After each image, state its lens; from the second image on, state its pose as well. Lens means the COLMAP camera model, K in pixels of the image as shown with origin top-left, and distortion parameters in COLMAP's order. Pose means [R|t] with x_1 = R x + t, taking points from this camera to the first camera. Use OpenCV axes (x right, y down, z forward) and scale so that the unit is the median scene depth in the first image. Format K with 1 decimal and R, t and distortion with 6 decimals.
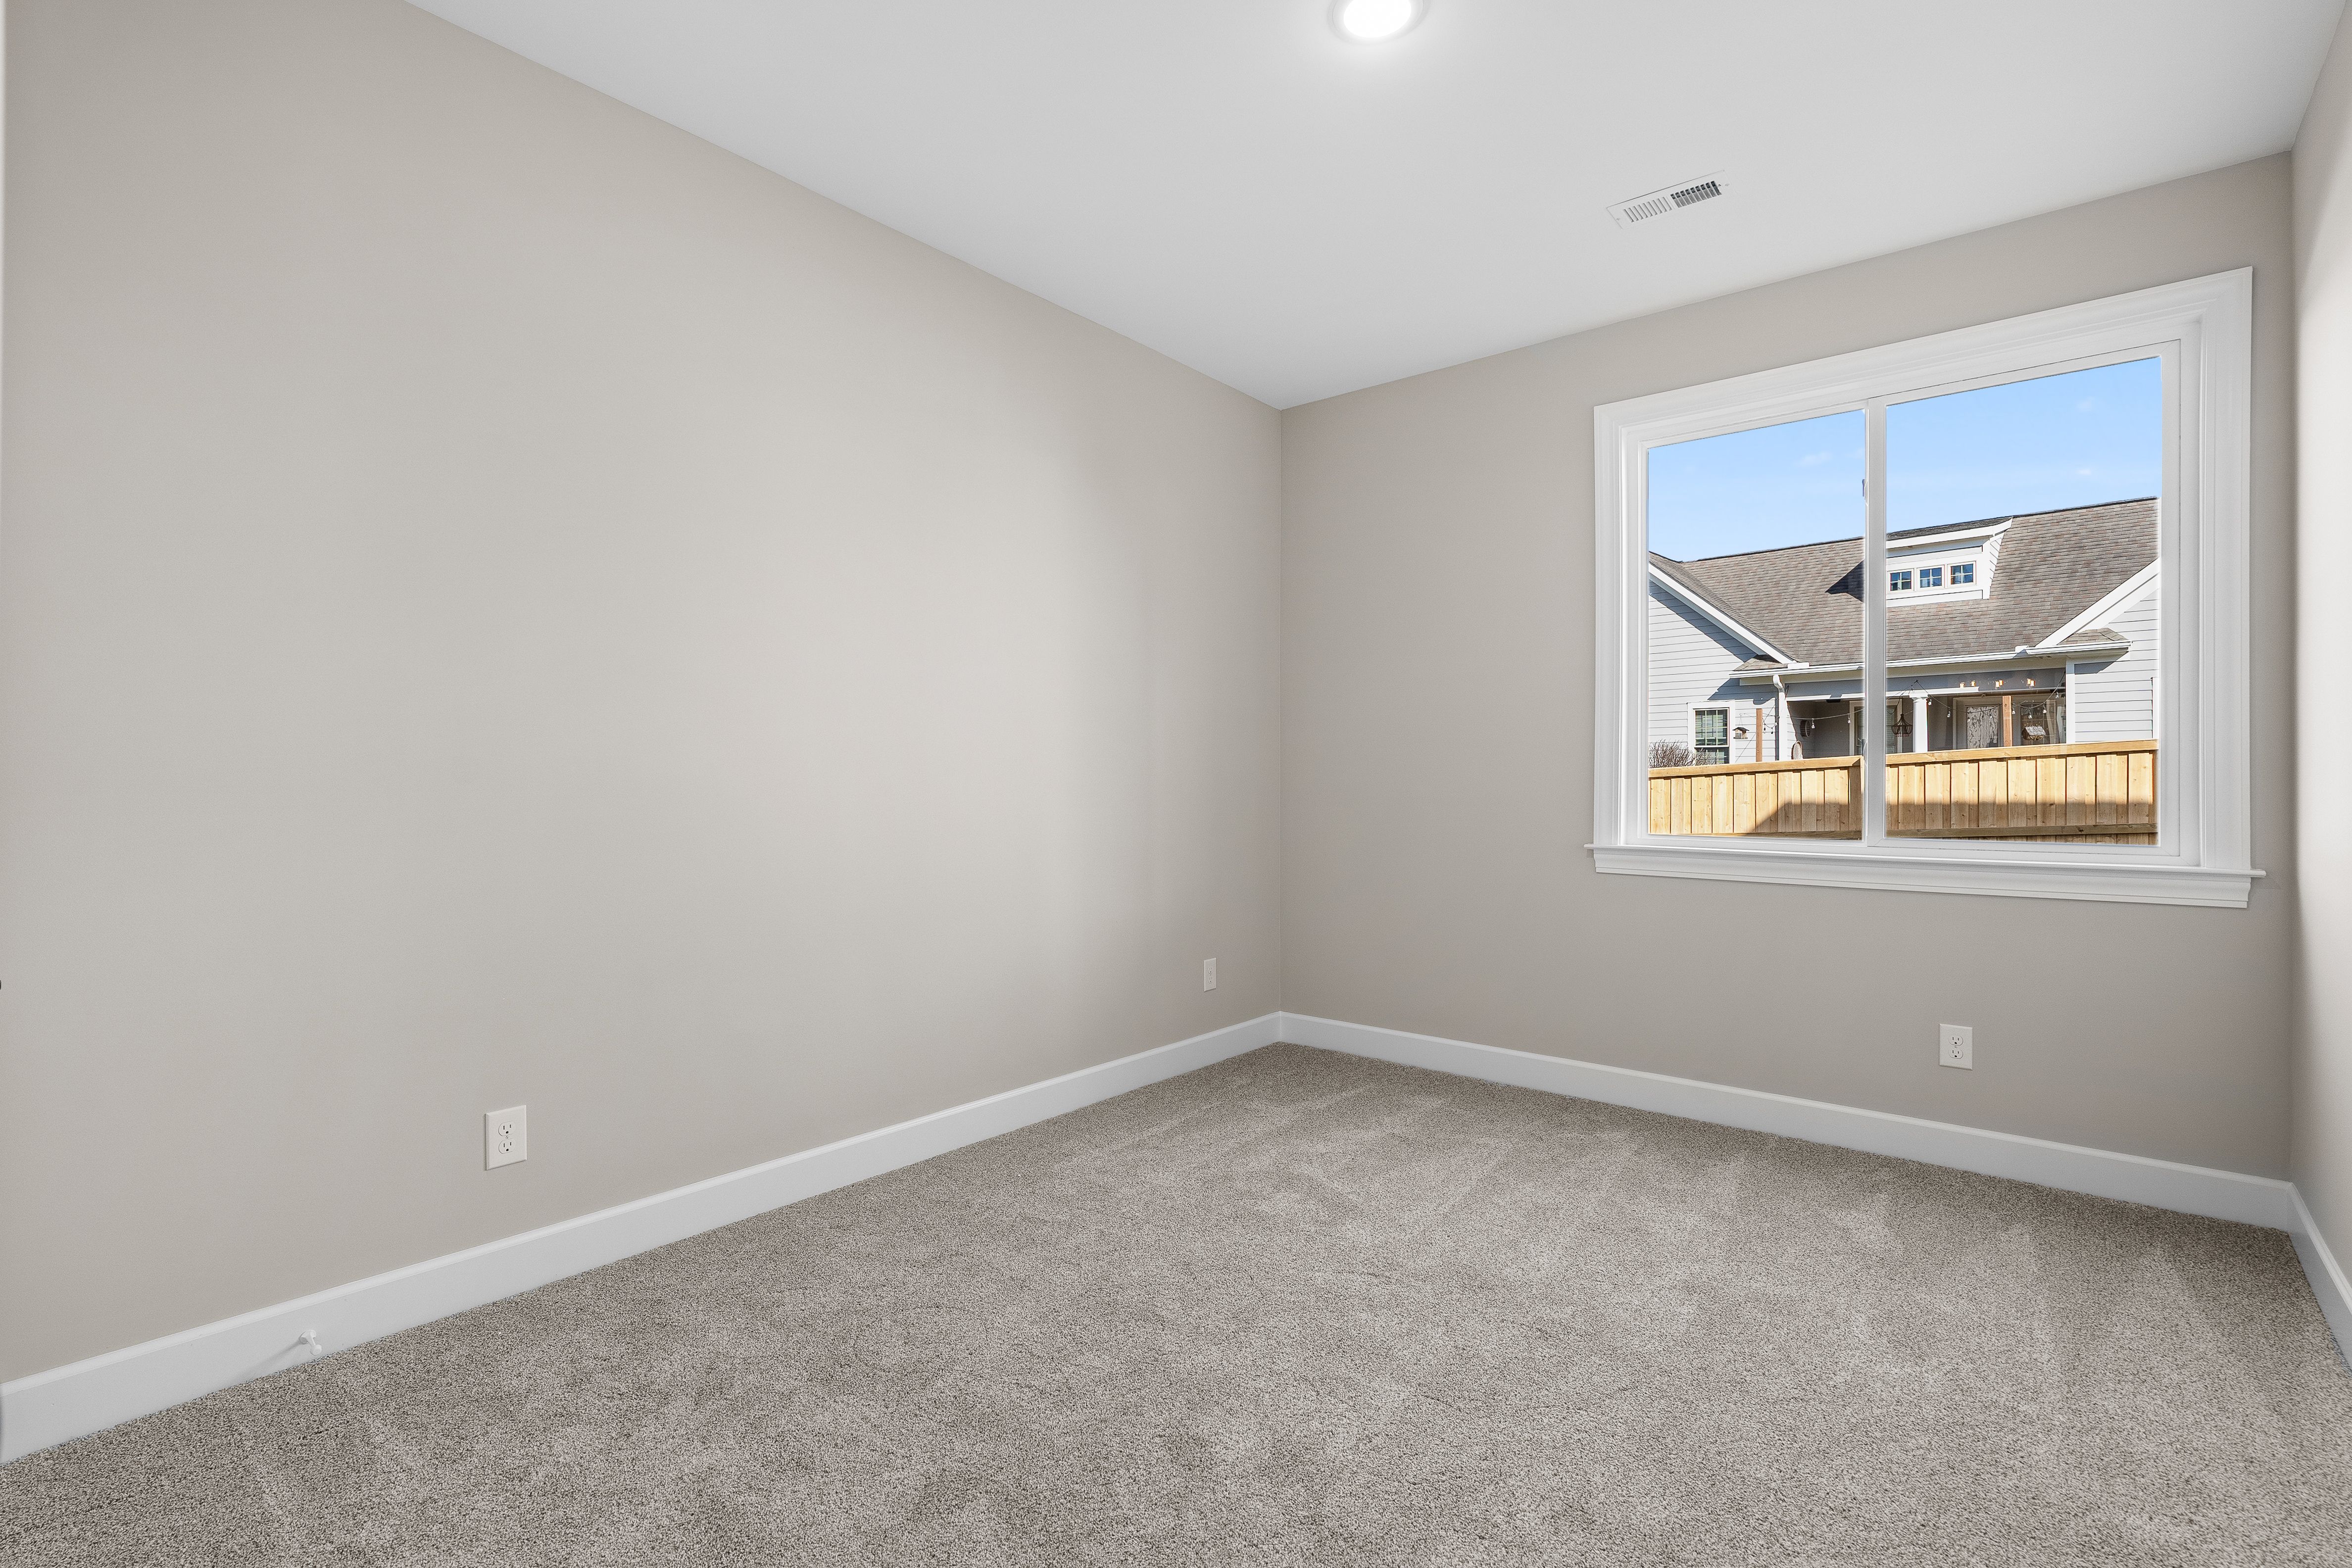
lens RADIAL K [[1043.9, 0, 1174.4], [0, 1043.9, 793.3], [0, 0, 1]] dist [0.024707, -0.000592]
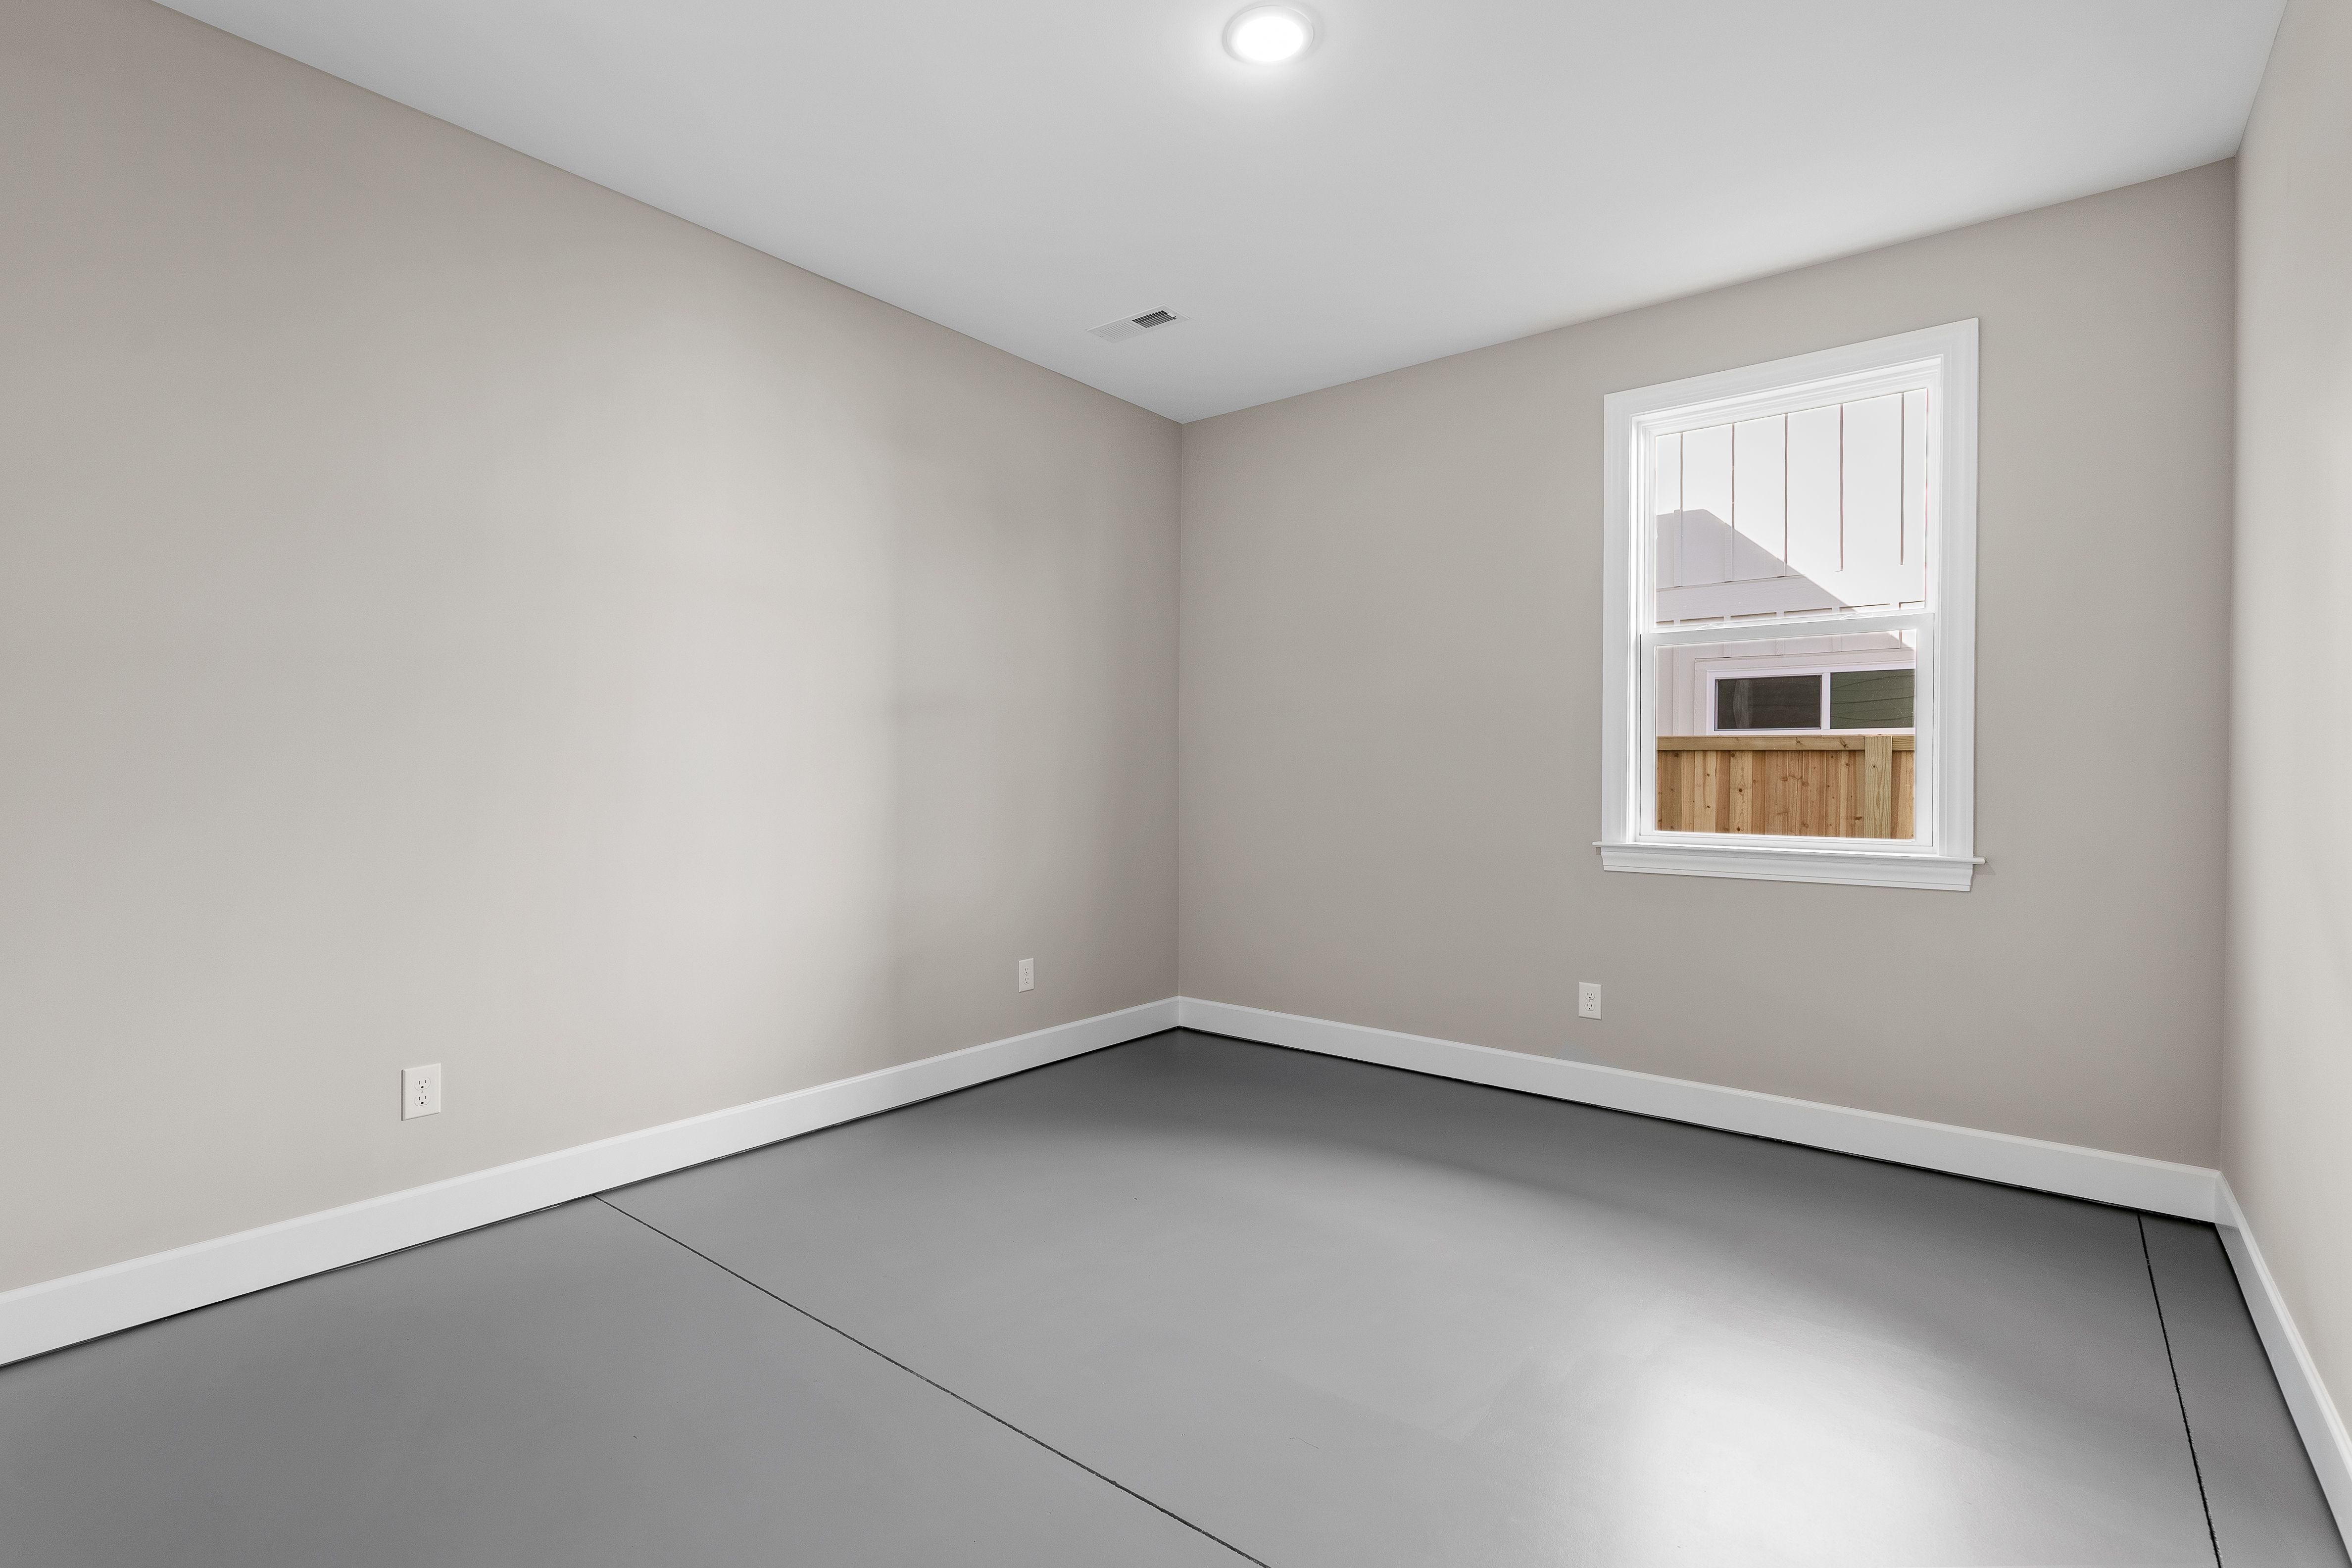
lens RADIAL K [[1077.9, 0, 1174.1], [0, 1077.9, 795.0], [0, 0, 1]] dist [0.000568, 0.000175]
pose [[0.999637, 0.001129, -0.026905, 0.163218], [-0.001007, 0.999989, 0.004544, 0.004803], [0.026910, -0.004516, 0.999628, -0.099549]]
